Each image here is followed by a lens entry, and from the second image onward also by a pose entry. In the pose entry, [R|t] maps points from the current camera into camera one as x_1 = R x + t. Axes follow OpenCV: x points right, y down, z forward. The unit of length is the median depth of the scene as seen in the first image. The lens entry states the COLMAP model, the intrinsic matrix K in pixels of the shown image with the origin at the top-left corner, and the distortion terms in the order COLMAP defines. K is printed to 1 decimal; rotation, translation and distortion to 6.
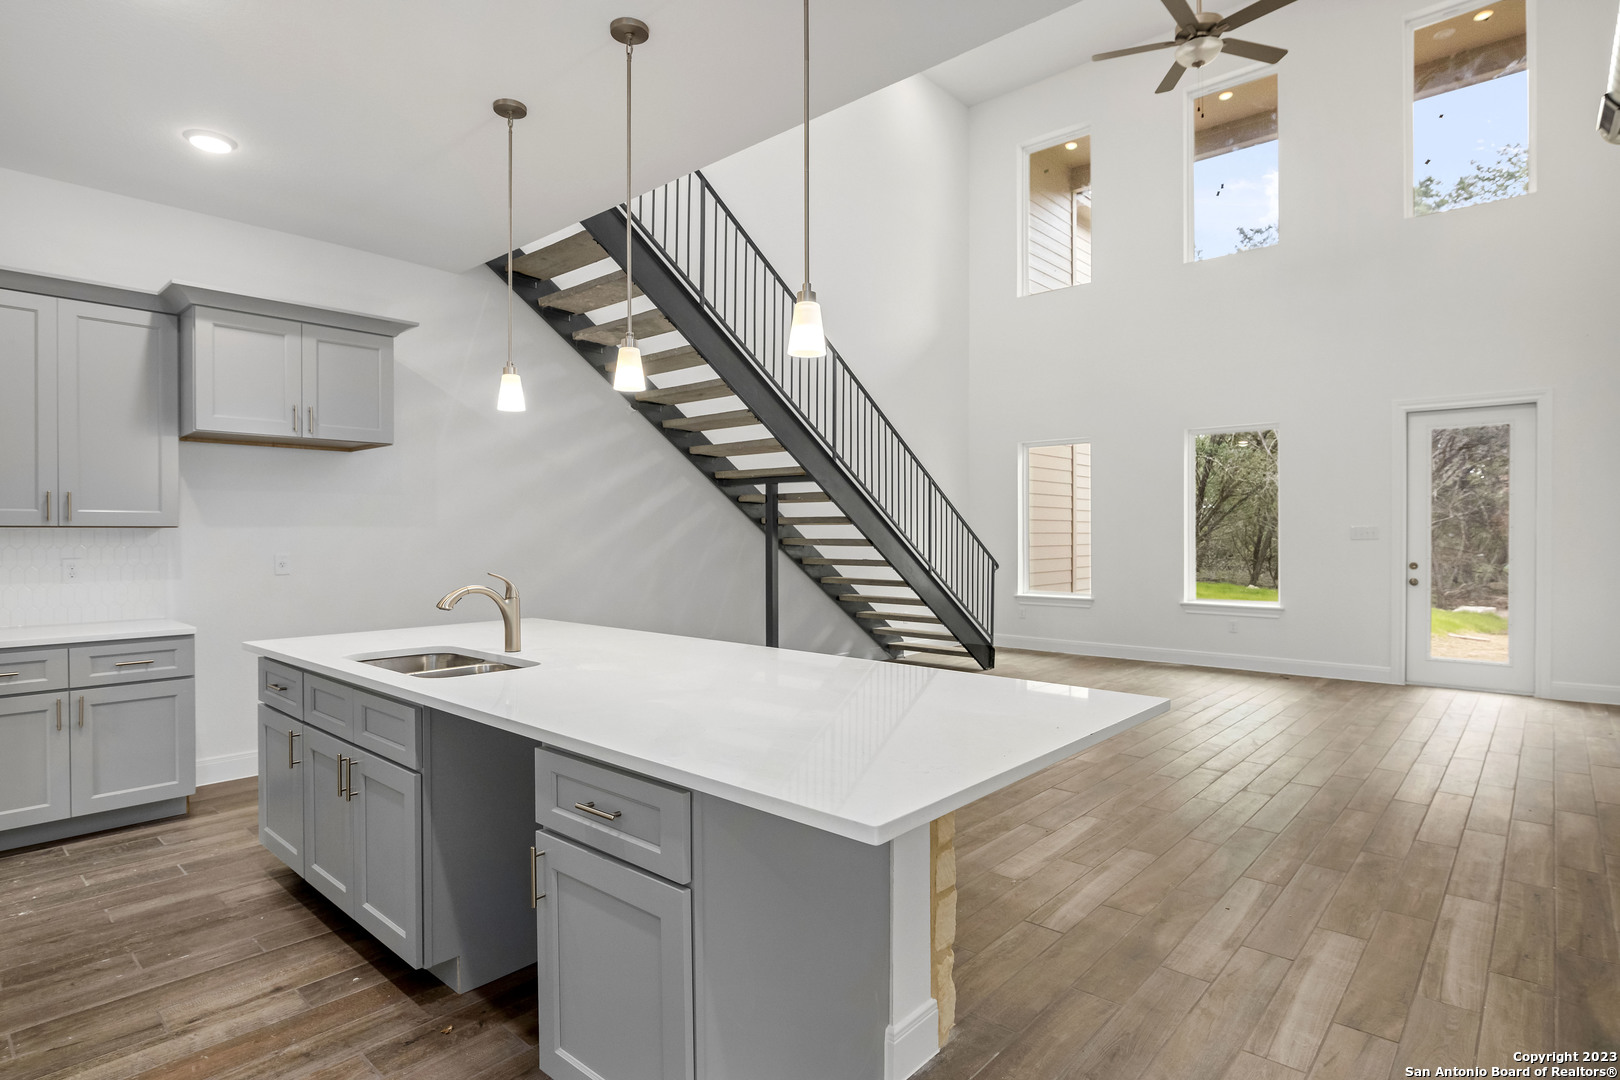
lens RADIAL K [[833.2, 0, 821.4], [0, 833.2, 538.1], [0, 0, 1]] dist [-0.016765, 0.002367]
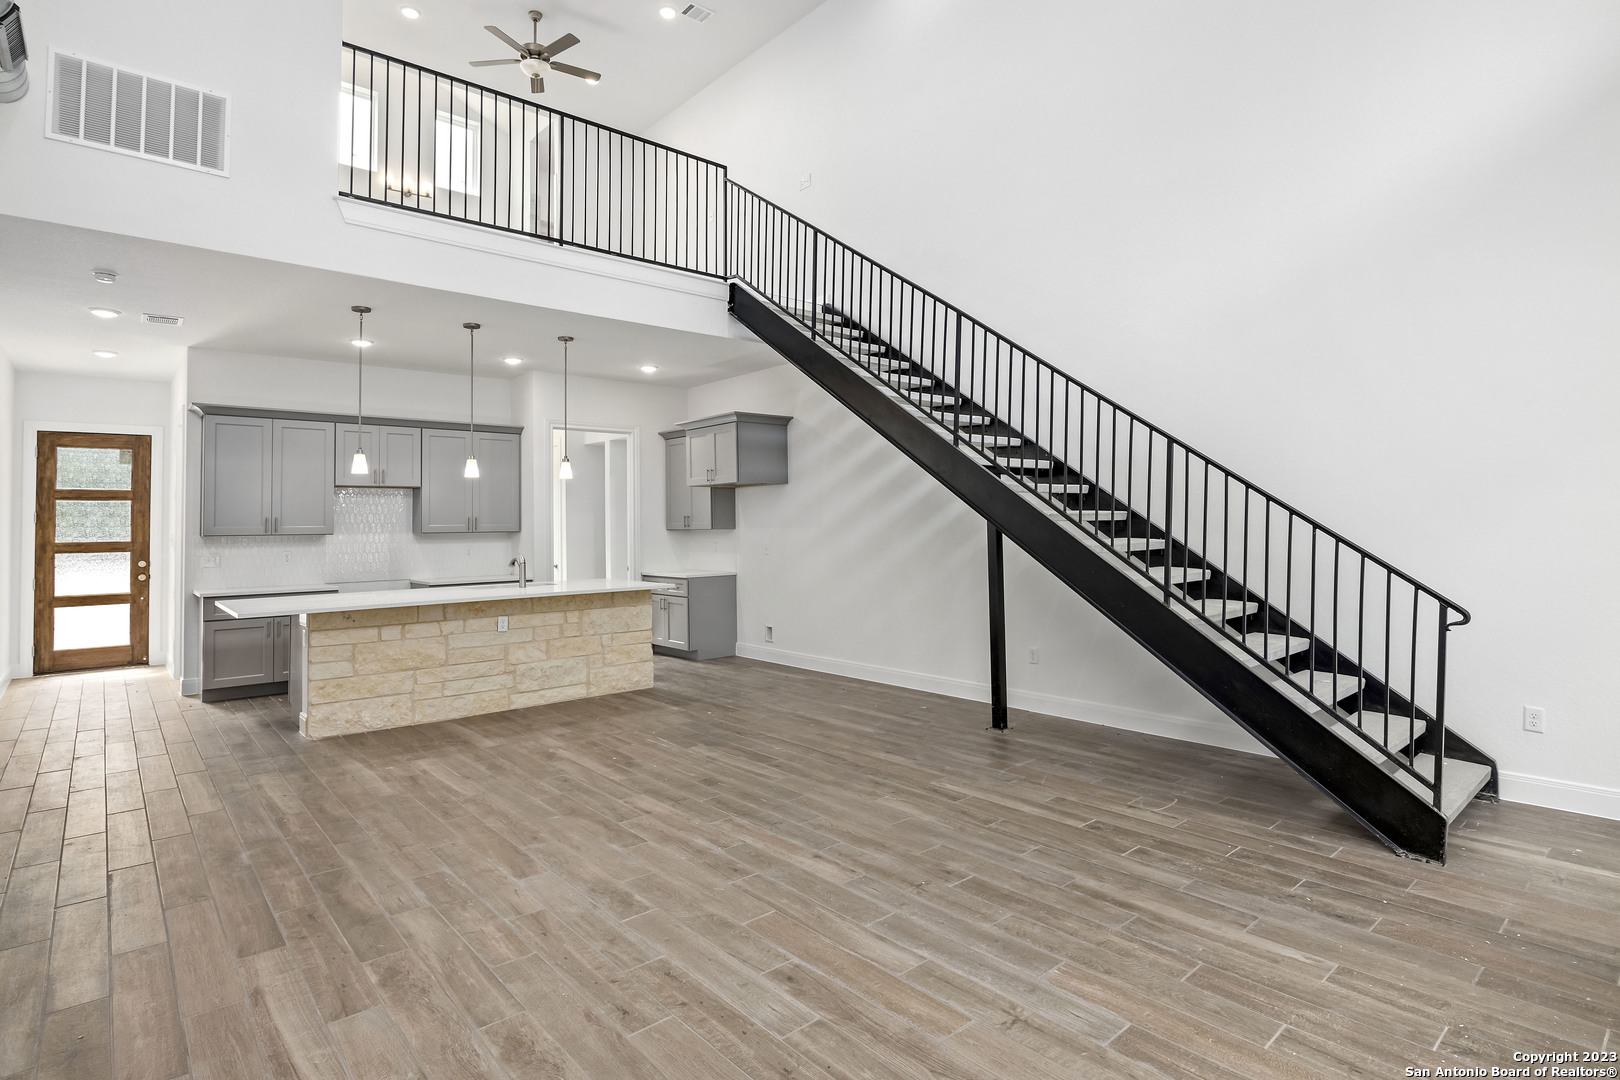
lens RADIAL K [[833.2, 0, 825.8], [0, 833.2, 503.5], [0, 0, 1]] dist [-0.016765, 0.002367]
pose [[-0.125986, -0.022131, -0.991785, 0.738503], [0.008467, 0.999691, -0.023383, -0.015504], [0.991996, -0.011343, -0.125760, 0.857810]]
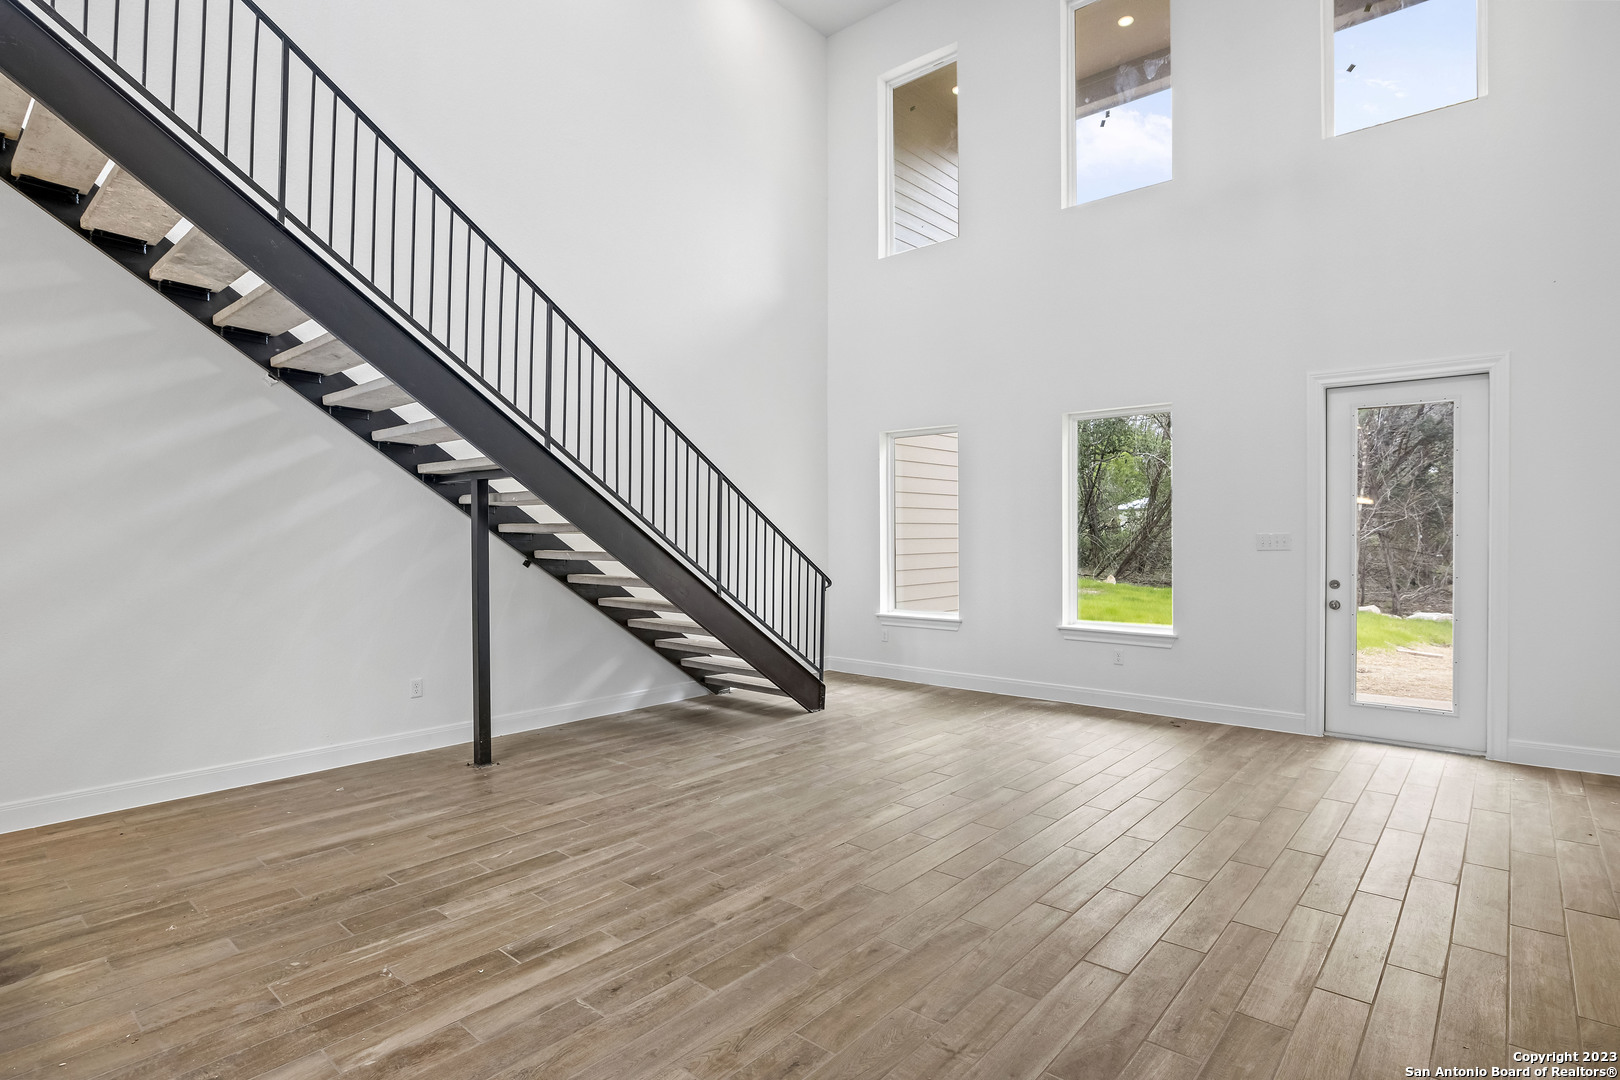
lens RADIAL K [[833.2, 0, 801.3], [0, 833.2, 540.4], [0, 0, 1]] dist [-0.016765, 0.002367]
pose [[0.999902, -0.002042, 0.013876, 0.198733], [0.002009, 0.999995, 0.002375, -0.010718], [-0.013881, -0.002347, 0.999901, 0.220765]]
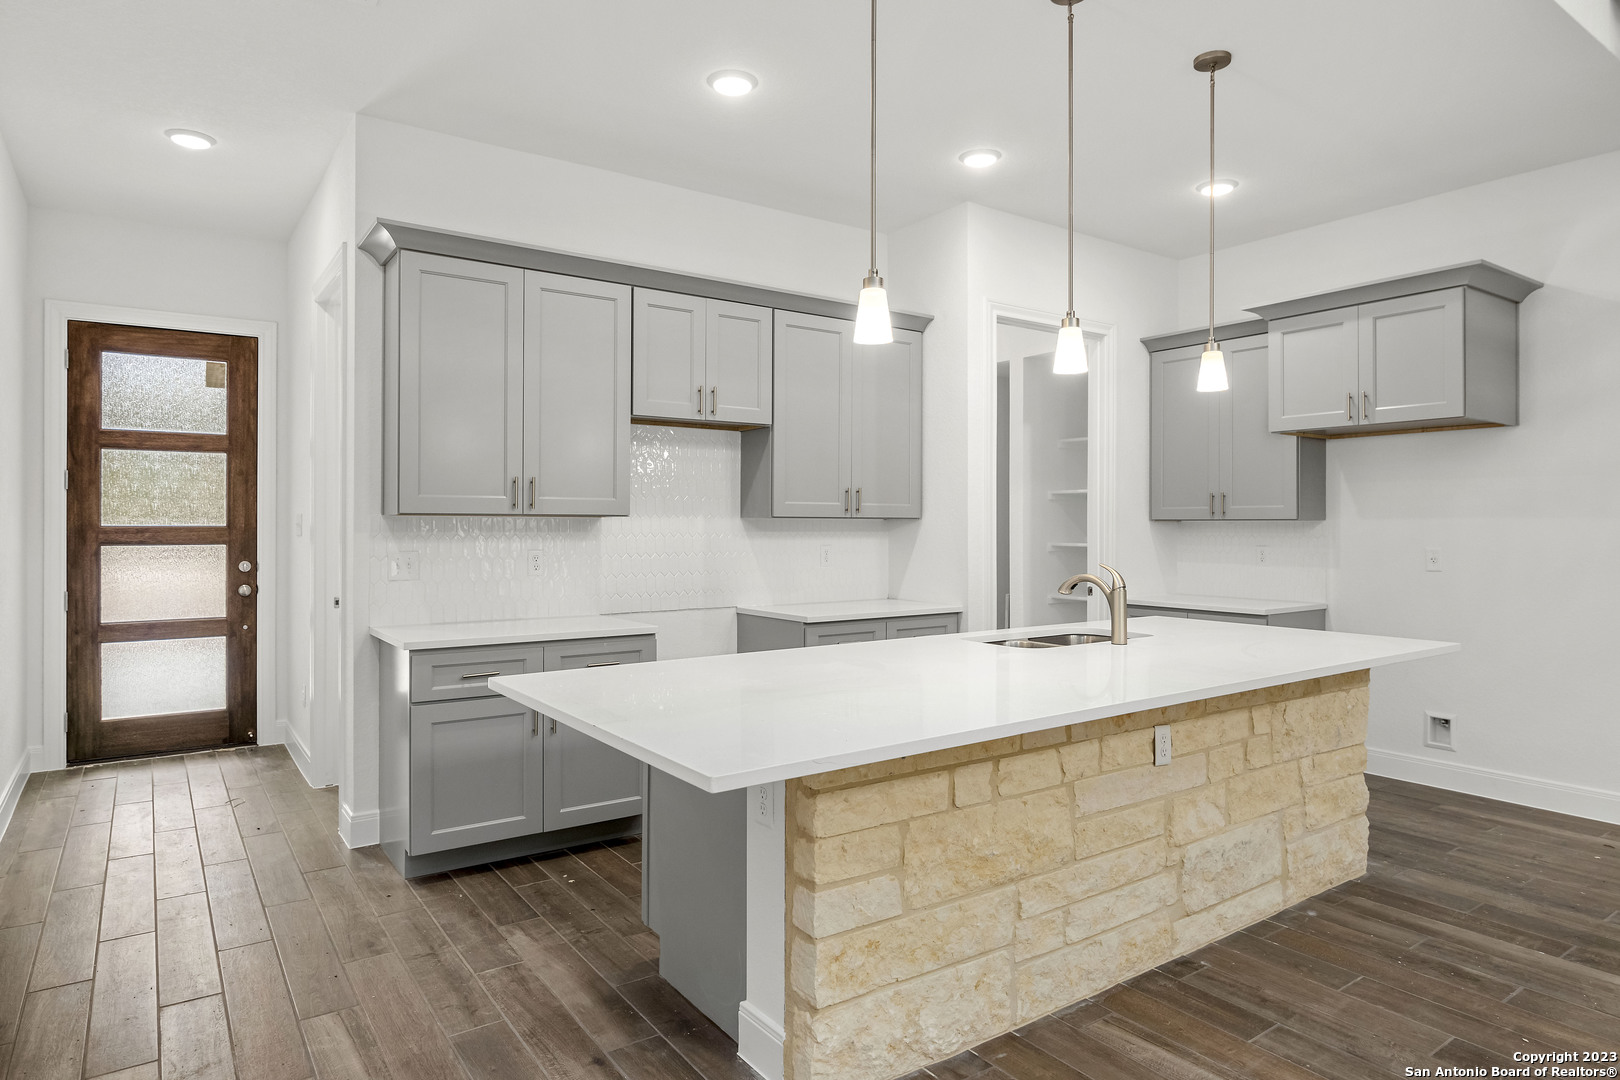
lens RADIAL K [[949.7, 0, 812.7], [0, 949.7, 529.7], [0, 0, 1]] dist [-0.005481, 0.000979]
pose [[-0.230393, 0.008135, -0.973064, 0.330032], [-0.006258, 0.999932, 0.009842, -0.004652], [0.973078, 0.008357, -0.230326, 0.362137]]
